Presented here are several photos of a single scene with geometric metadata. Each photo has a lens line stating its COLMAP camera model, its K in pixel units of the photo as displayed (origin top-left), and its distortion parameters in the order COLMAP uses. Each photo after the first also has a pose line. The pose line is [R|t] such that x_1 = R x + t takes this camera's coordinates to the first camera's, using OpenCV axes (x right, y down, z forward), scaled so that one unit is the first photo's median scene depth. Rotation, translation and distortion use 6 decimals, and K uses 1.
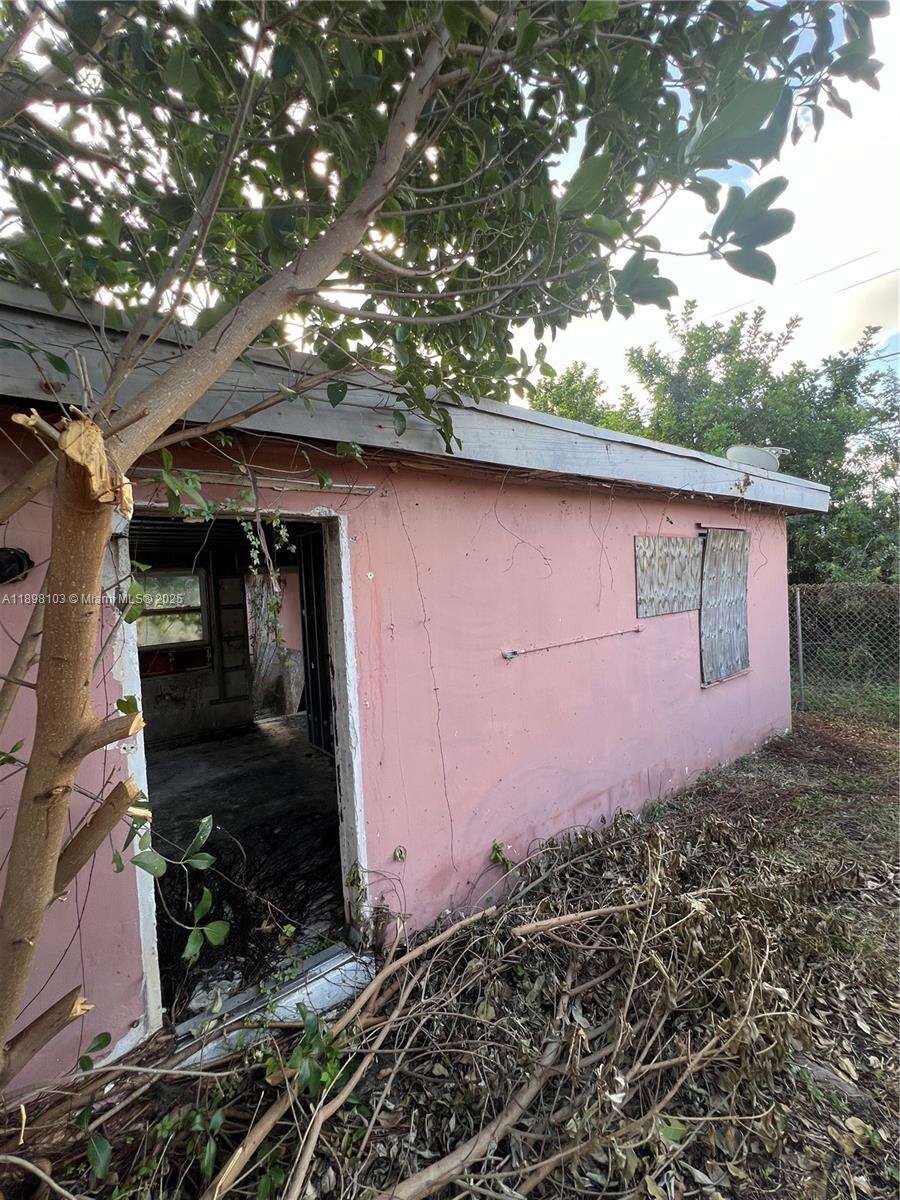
lens RADIAL K [[484.5, 0, 449.8], [0, 484.5, 596.5], [0, 0, 1]] dist [0.002990, 0.000204]
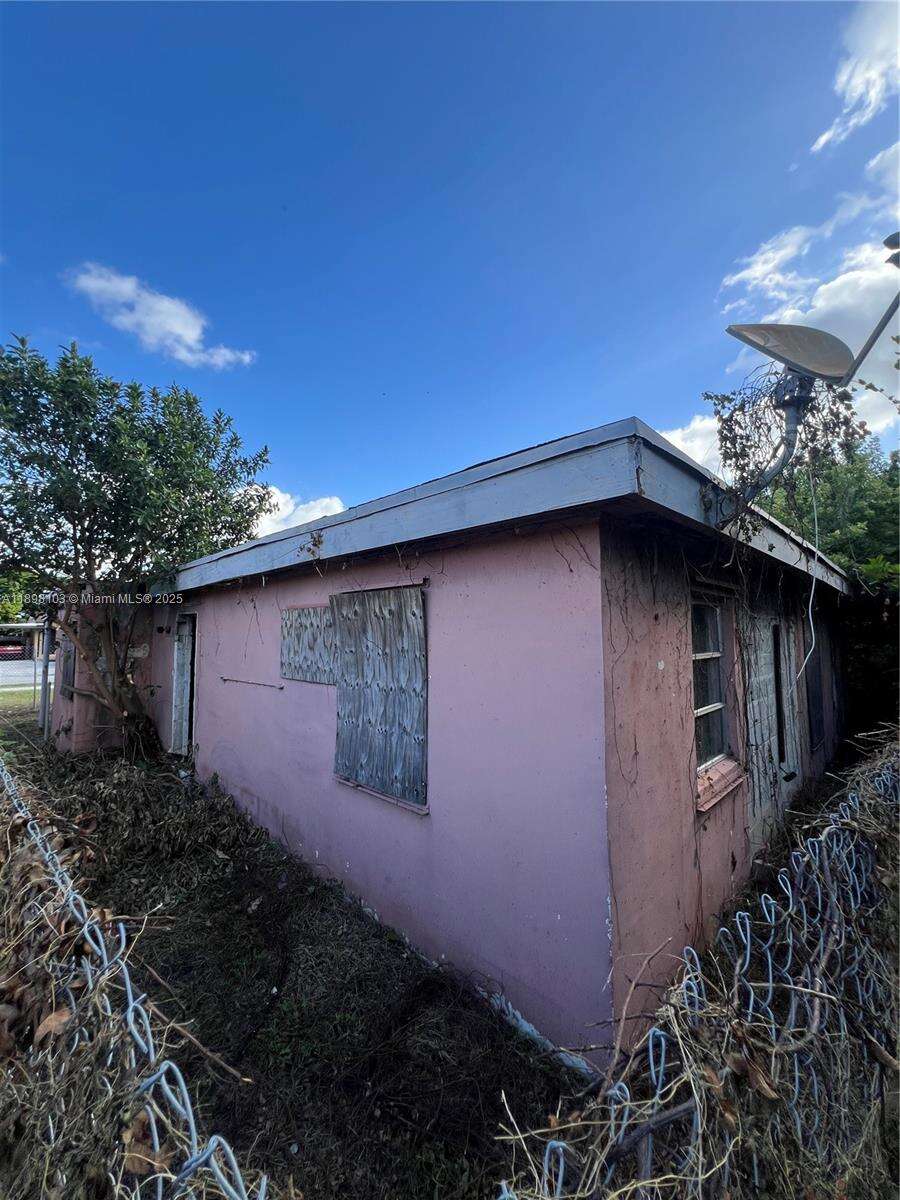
lens RADIAL K [[481.7, 0, 449.6], [0, 481.7, 597.6], [0, 0, 1]] dist [0.000011, 0.000000]
pose [[0.133154, -0.030378, -0.990630, 1.488575], [-0.056045, 0.997700, -0.038128, -0.119021], [0.989509, 0.060597, 0.131145, 1.136021]]
